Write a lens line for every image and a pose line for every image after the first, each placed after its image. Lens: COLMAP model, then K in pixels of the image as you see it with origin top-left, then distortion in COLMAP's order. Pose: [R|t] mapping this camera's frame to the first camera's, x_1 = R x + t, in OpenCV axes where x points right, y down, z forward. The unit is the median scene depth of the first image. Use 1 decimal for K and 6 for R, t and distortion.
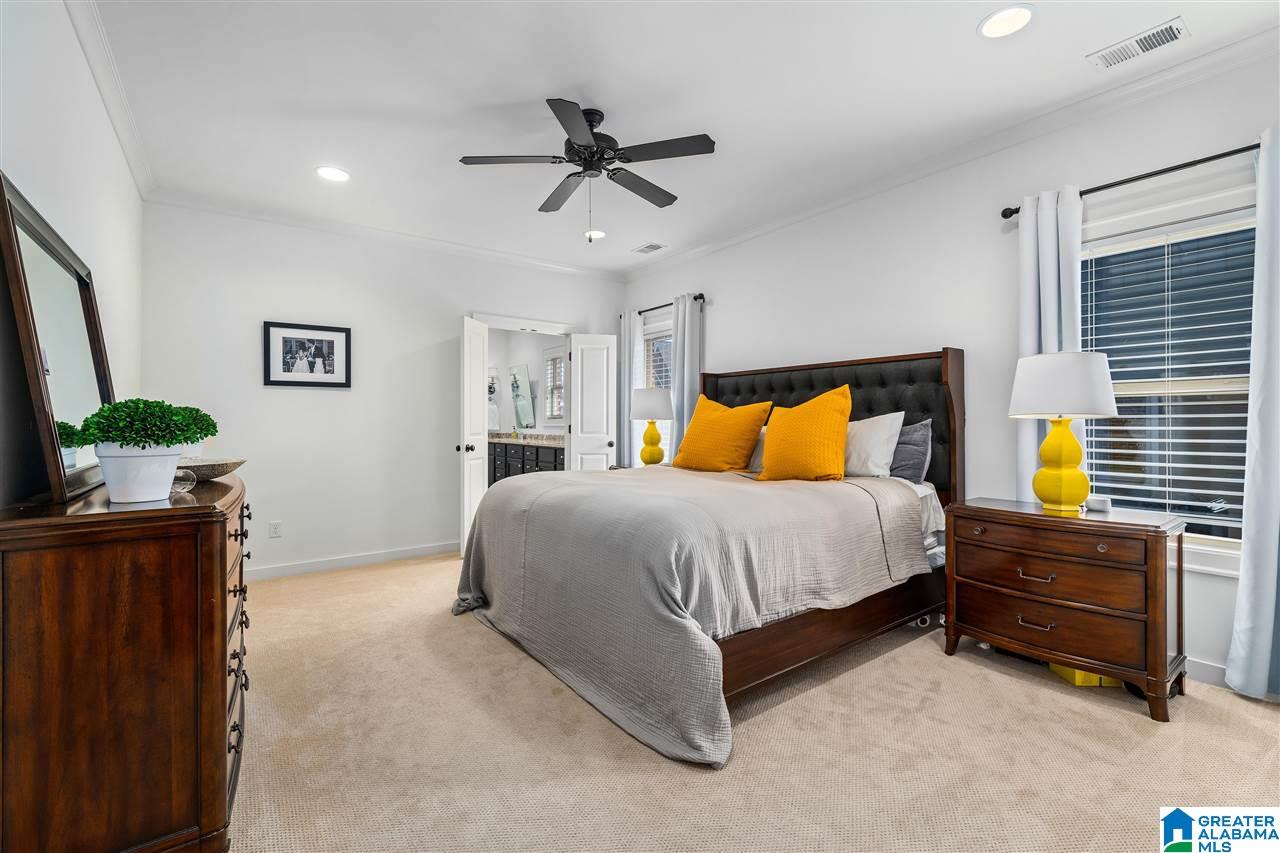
lens RADIAL K [[576.8, 0, 640.0], [0, 576.8, 426.5], [0, 0, 1]] dist [-0.017436, -0.000219]
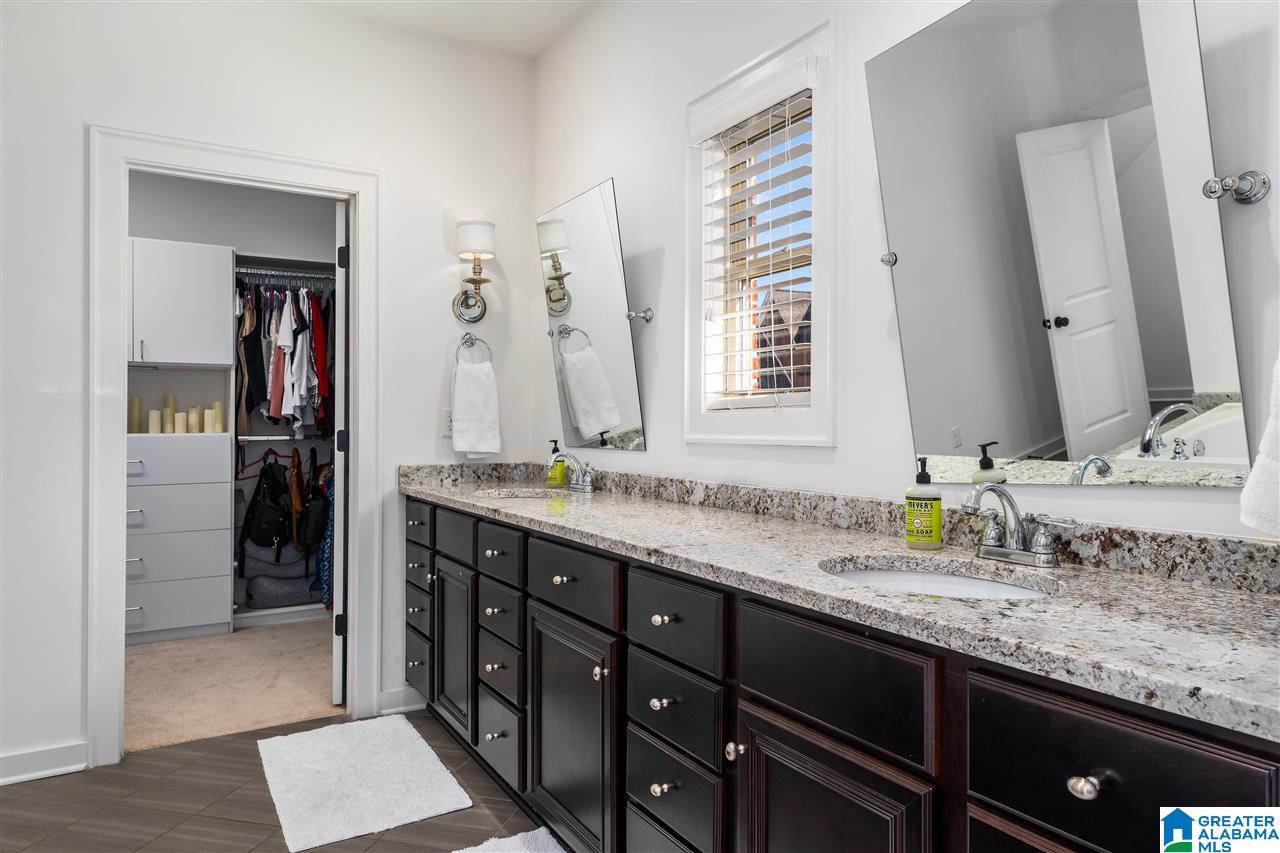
lens RADIAL K [[814.4, 0, 640.0], [0, 814.4, 426.5], [0, 0, 1]] dist [0.001827, 0.000473]
pose [[0.995319, 0.000410, -0.096644, -0.146280], [-0.000828, 0.999990, -0.004290, -0.004937], [0.096642, 0.004350, 0.995310, 0.644765]]
